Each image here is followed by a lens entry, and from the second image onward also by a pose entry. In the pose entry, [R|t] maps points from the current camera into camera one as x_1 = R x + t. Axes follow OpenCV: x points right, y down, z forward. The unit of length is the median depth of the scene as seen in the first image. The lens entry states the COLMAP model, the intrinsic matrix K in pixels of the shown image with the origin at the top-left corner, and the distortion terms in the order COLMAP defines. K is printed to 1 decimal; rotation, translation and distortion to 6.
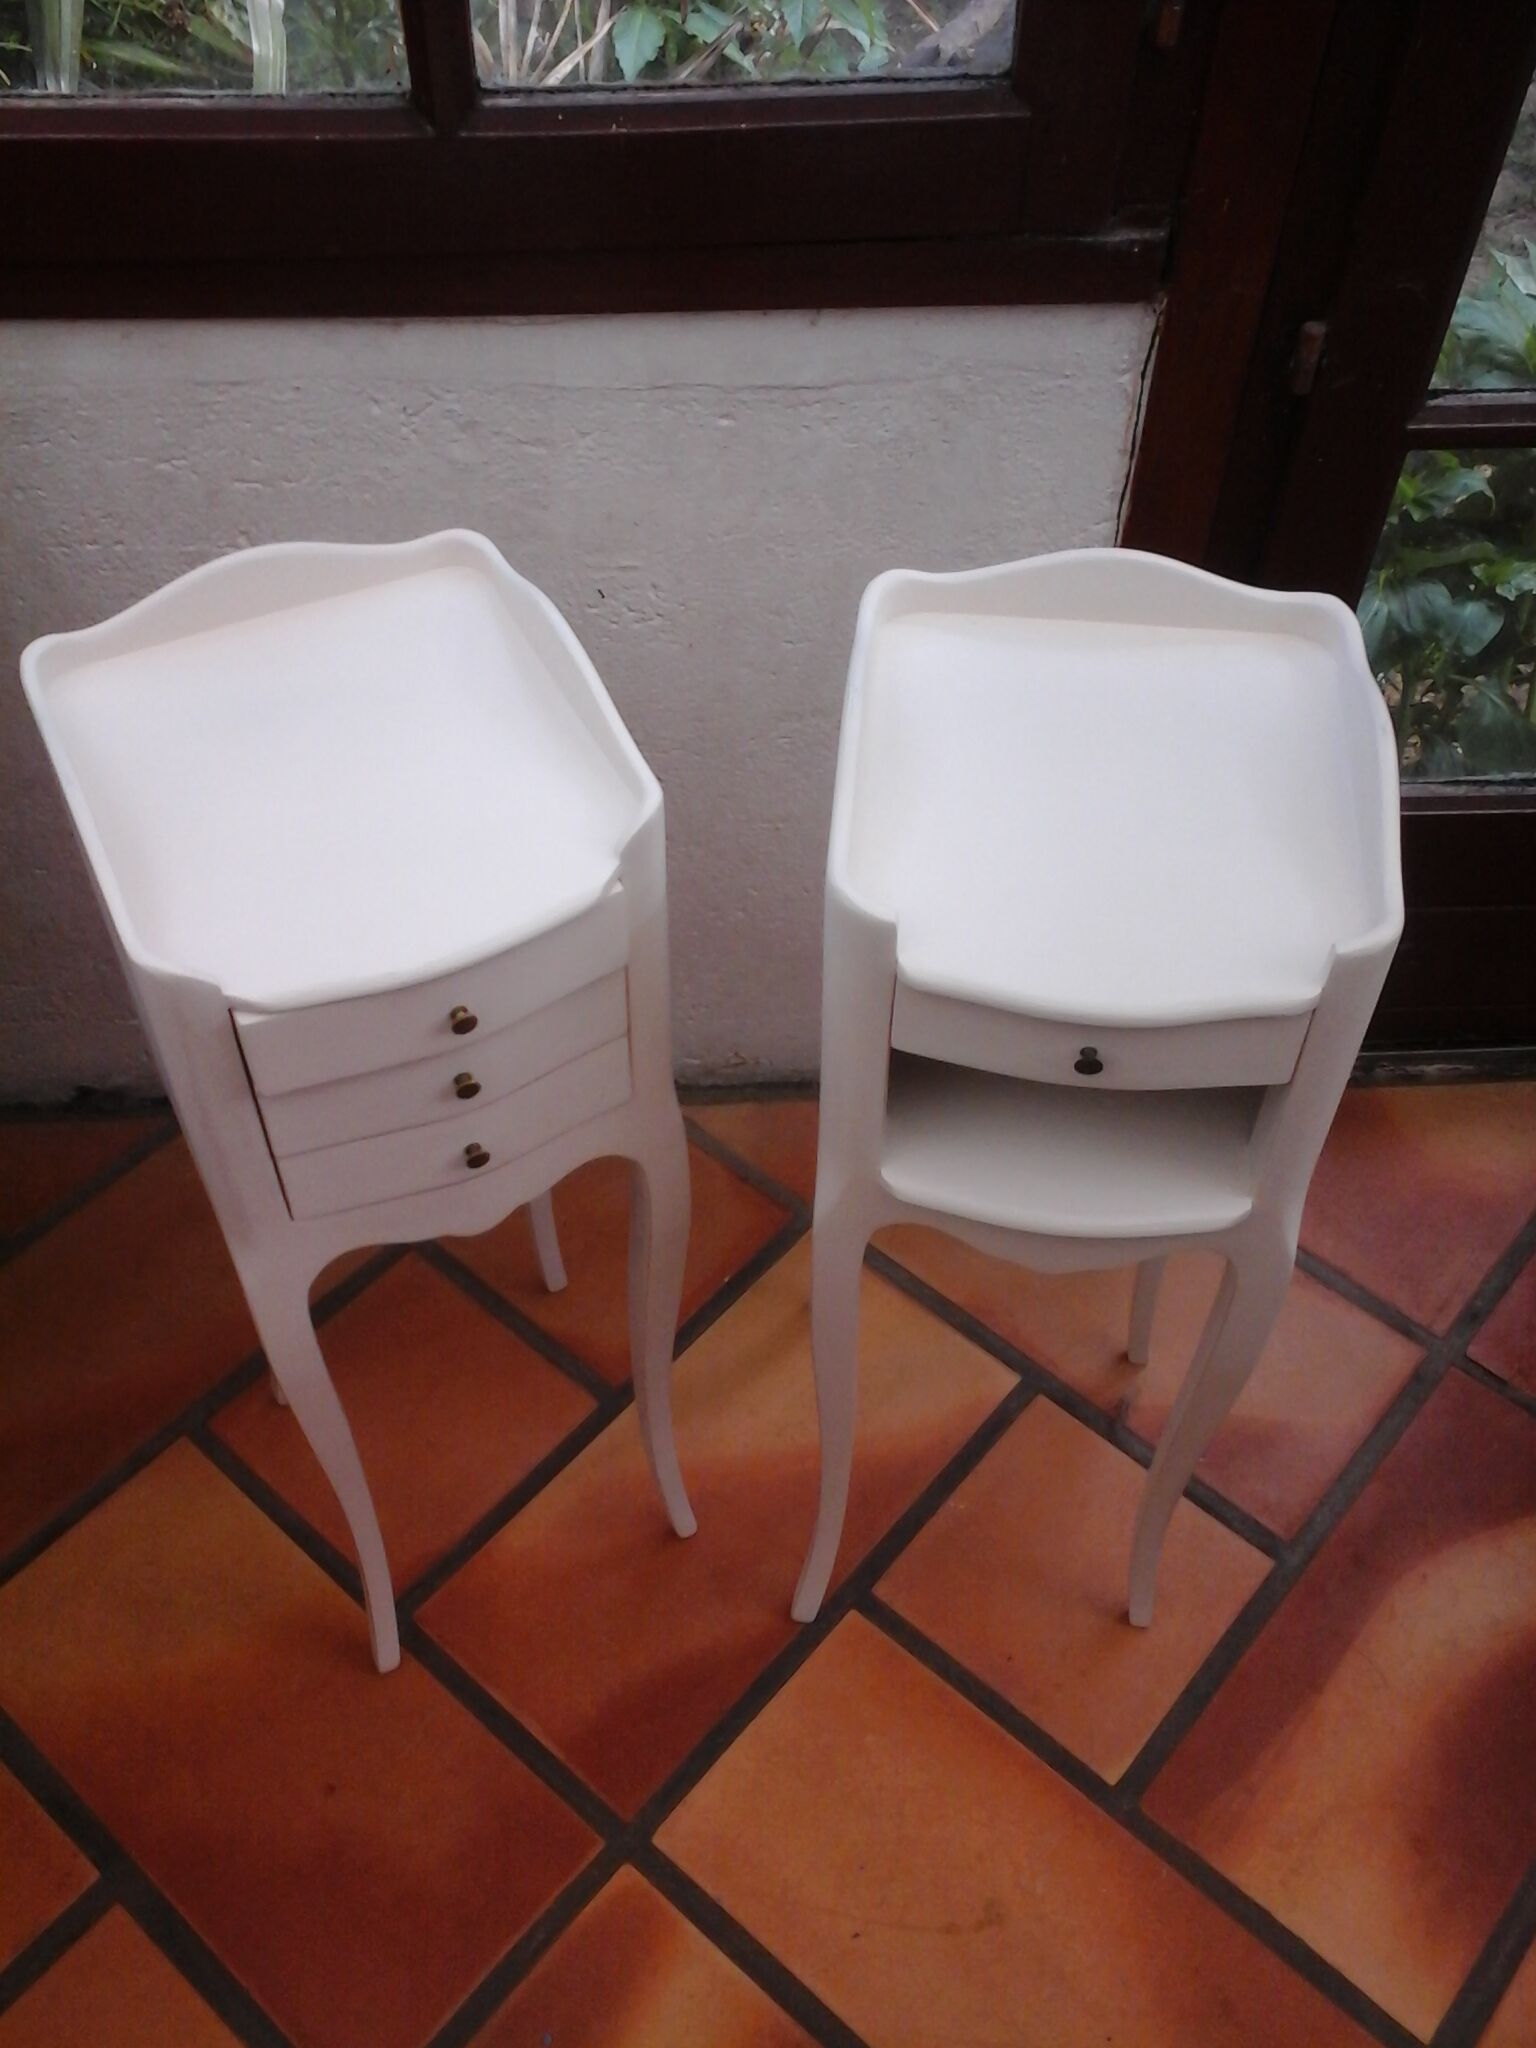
lens RADIAL K [[1755.4, 0, 756.0], [0, 1755.4, 1013.7], [0, 0, 1]] dist [-0.022061, 0.092336]
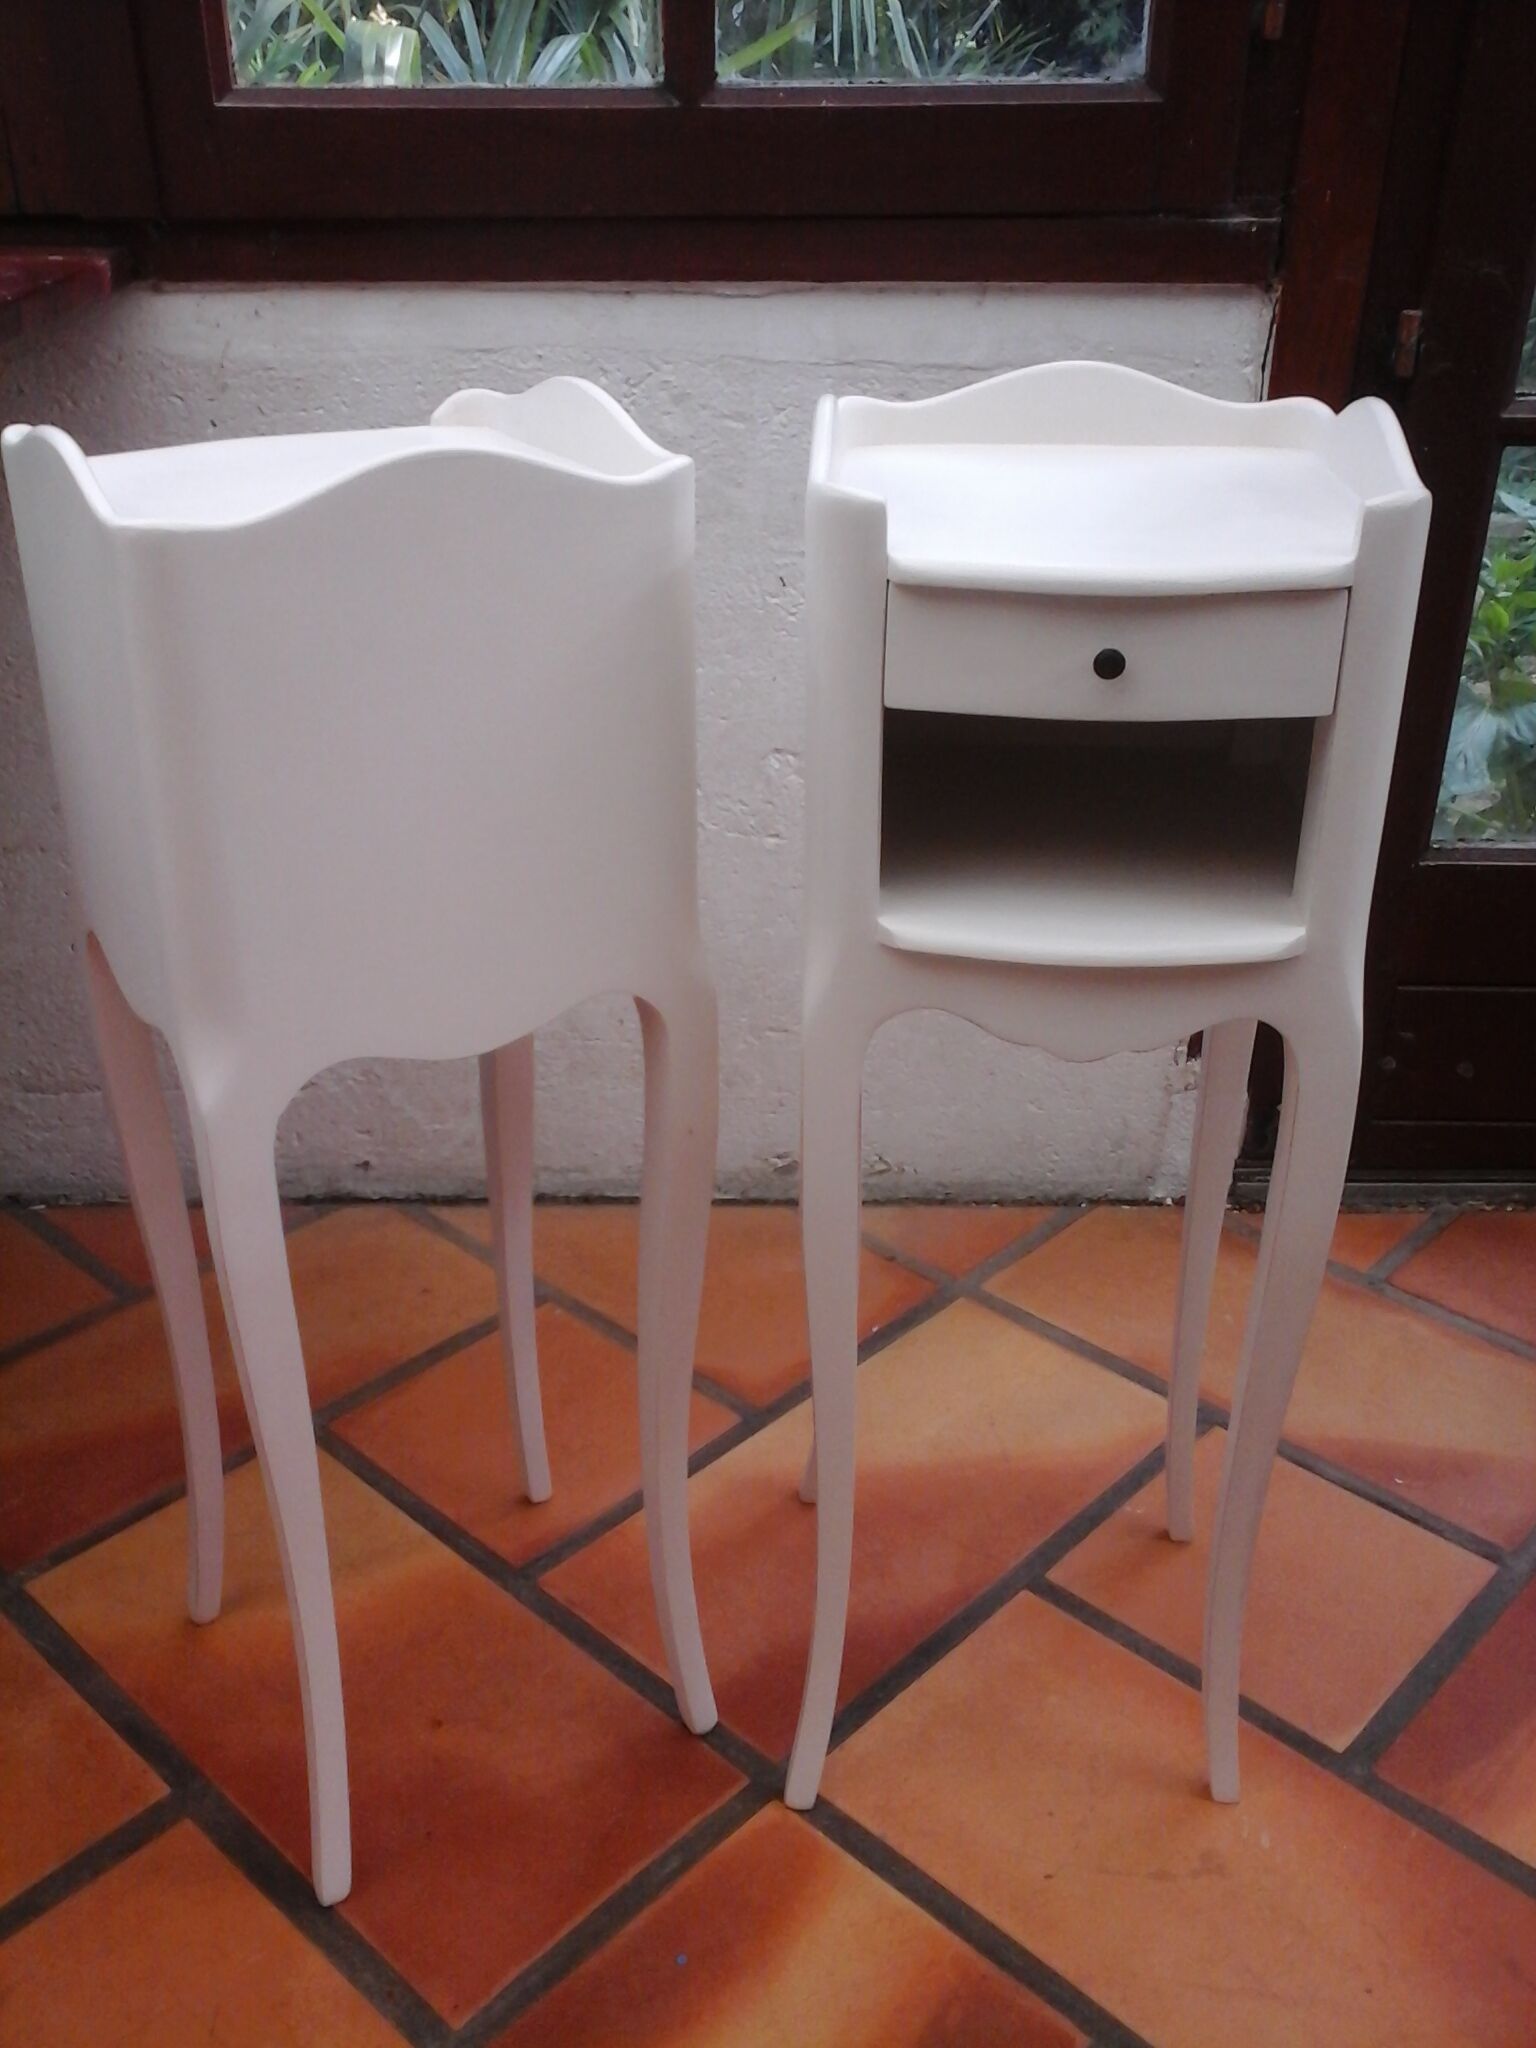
lens RADIAL K [[1755.4, 0, 774.8], [0, 1755.4, 1048.9], [0, 0, 1]] dist [-0.022061, 0.092336]
pose [[0.999071, 0.014759, -0.040478, -0.043659], [-0.028422, 0.931846, -0.361738, 0.442594], [0.032380, 0.362553, 0.931400, 0.068839]]
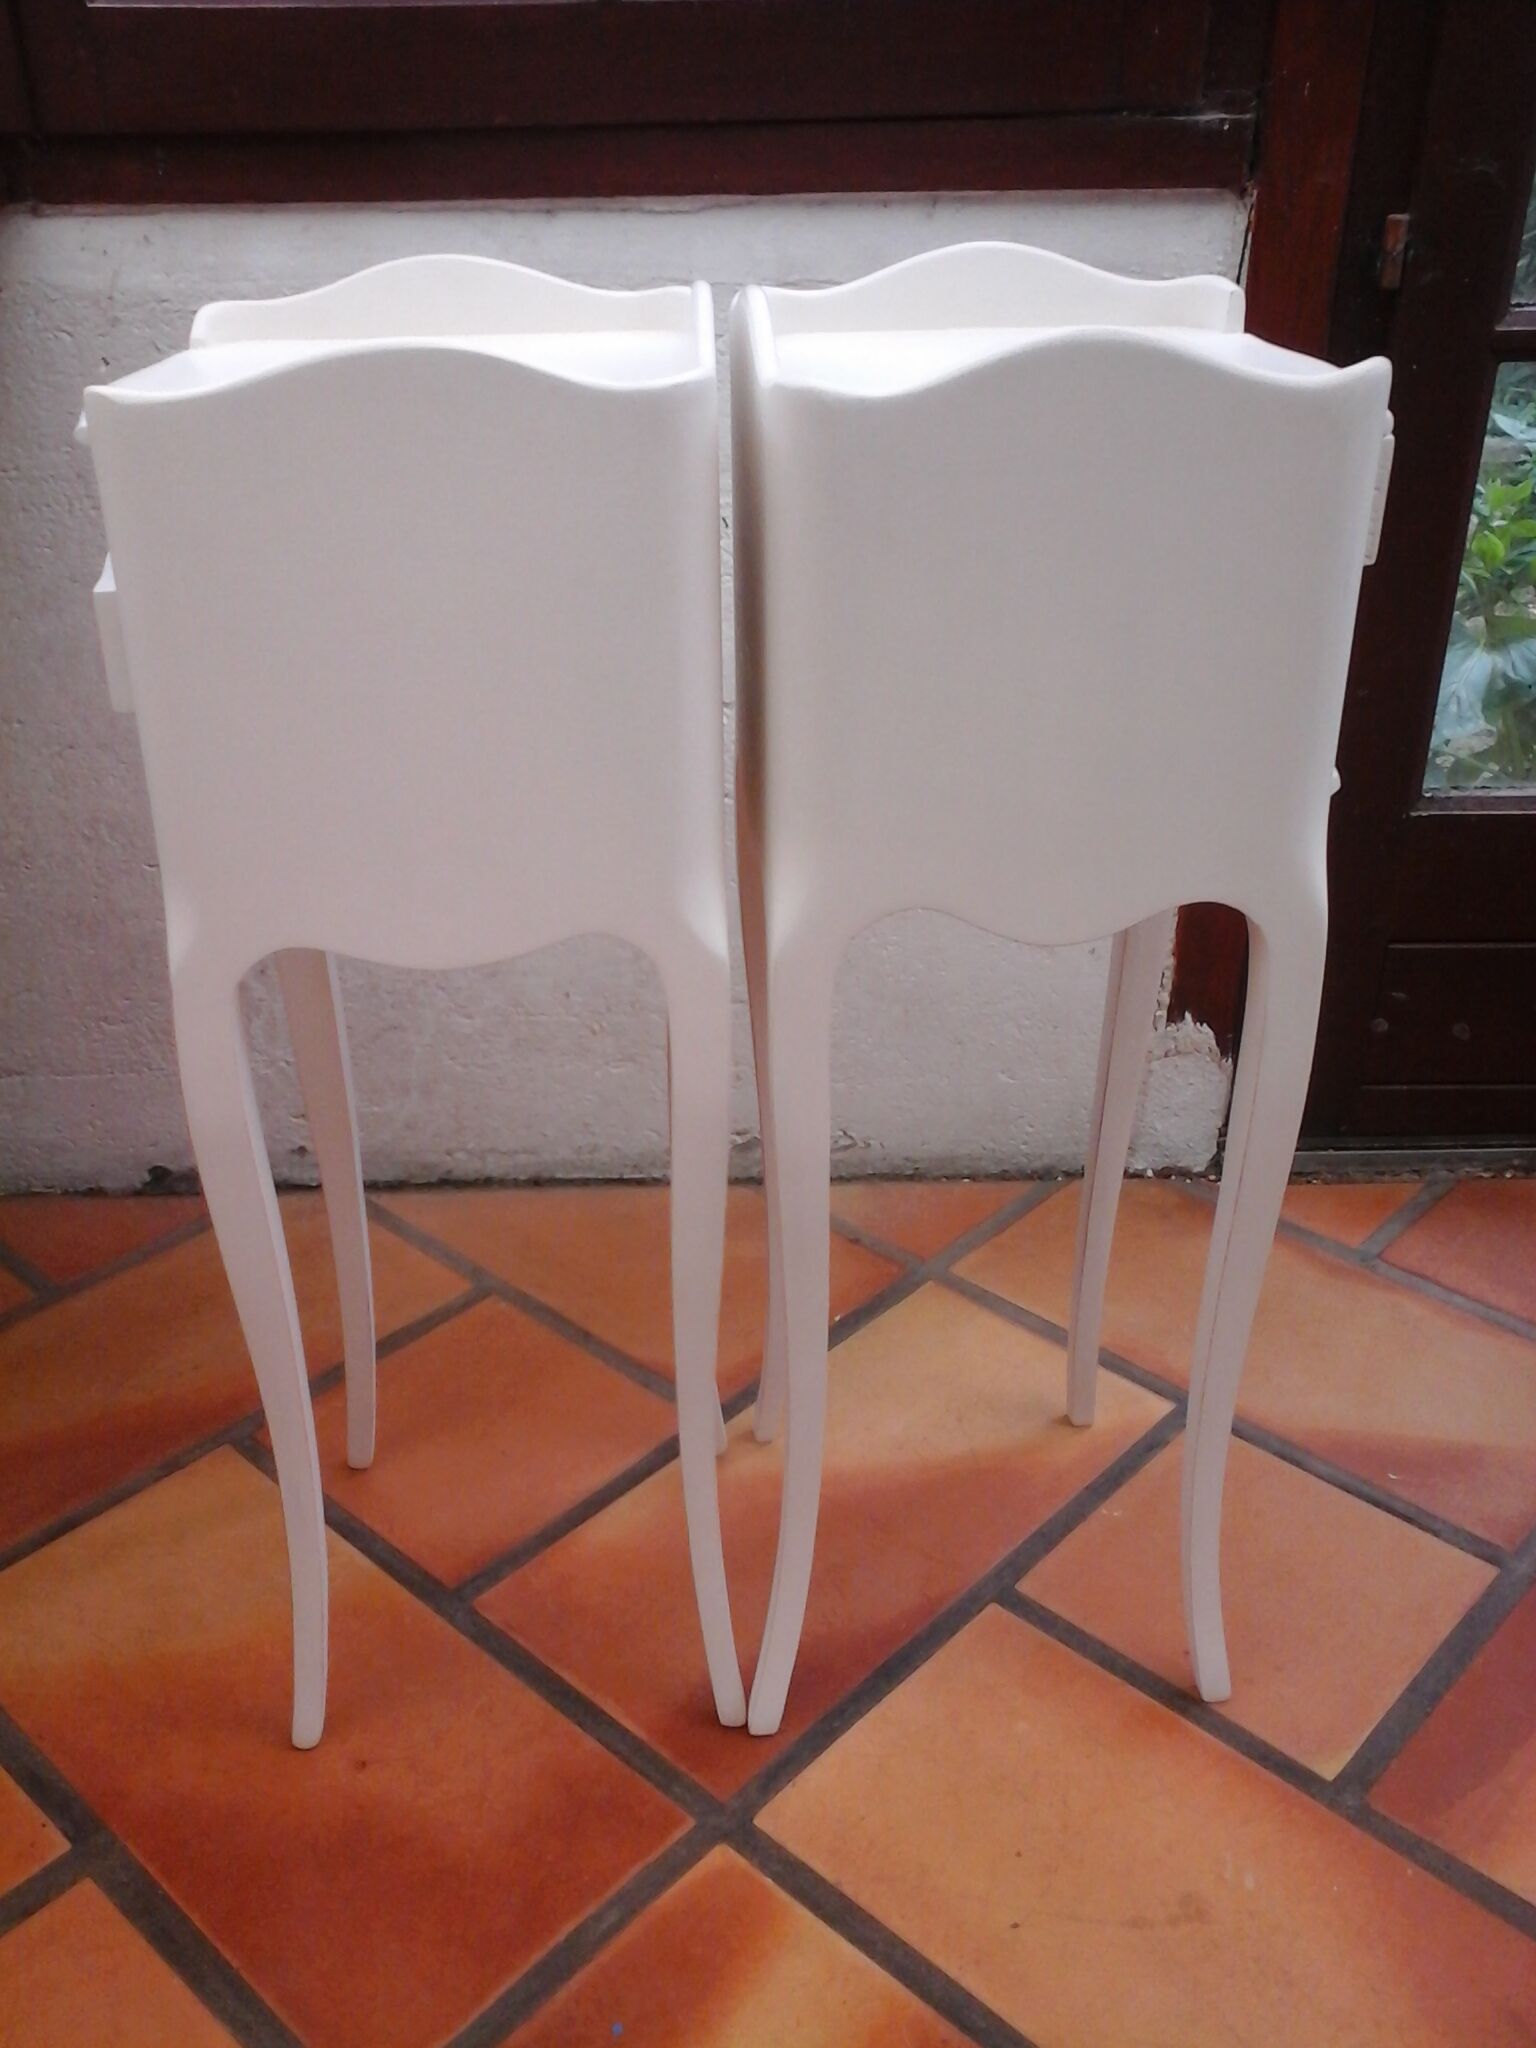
lens RADIAL K [[1755.4, 0, 765.1], [0, 1755.4, 1044.5], [0, 0, 1]] dist [-0.022061, 0.092336]
pose [[0.999098, -0.000364, -0.042452, -0.019933], [-0.013898, 0.942050, -0.335183, 0.400307], [0.040114, 0.335471, 0.941196, 0.126930]]
